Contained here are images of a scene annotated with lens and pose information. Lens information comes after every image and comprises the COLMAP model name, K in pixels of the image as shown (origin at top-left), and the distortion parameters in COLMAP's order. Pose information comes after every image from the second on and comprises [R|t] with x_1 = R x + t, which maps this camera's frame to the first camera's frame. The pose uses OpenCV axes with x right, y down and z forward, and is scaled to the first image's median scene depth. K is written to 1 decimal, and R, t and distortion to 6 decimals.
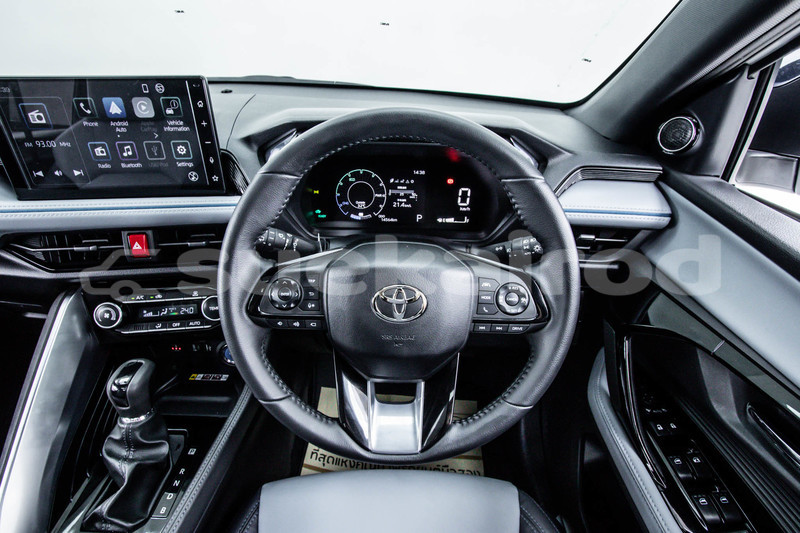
lens RADIAL K [[361.4, 0, 400.0], [0, 361.4, 266.5], [0, 0, 1]] dist [-0.014031, 0.000003]
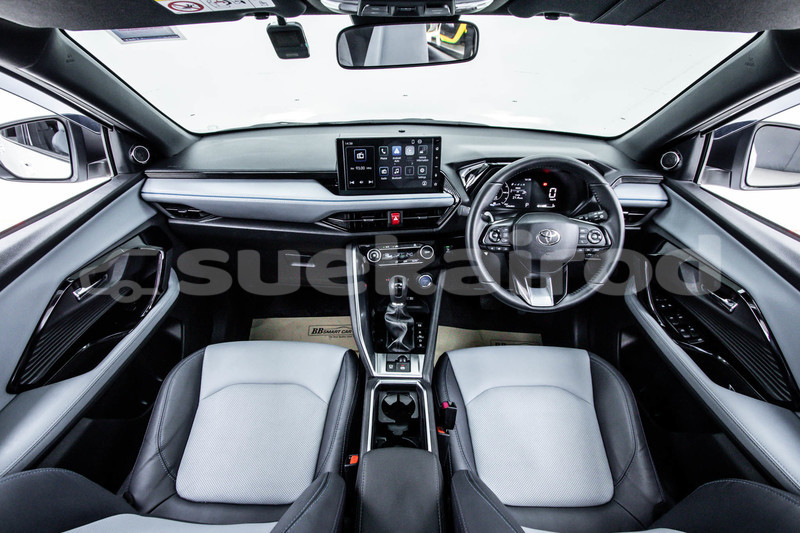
lens RADIAL K [[374.4, 0, 400.0], [0, 374.4, 266.5], [0, 0, 1]] dist [0.000358, 0.000192]
pose [[0.999877, -0.006568, -0.014212, -0.713089], [0.006502, 0.999968, -0.004630, 0.226751], [0.014242, 0.004537, 0.999888, -1.114096]]
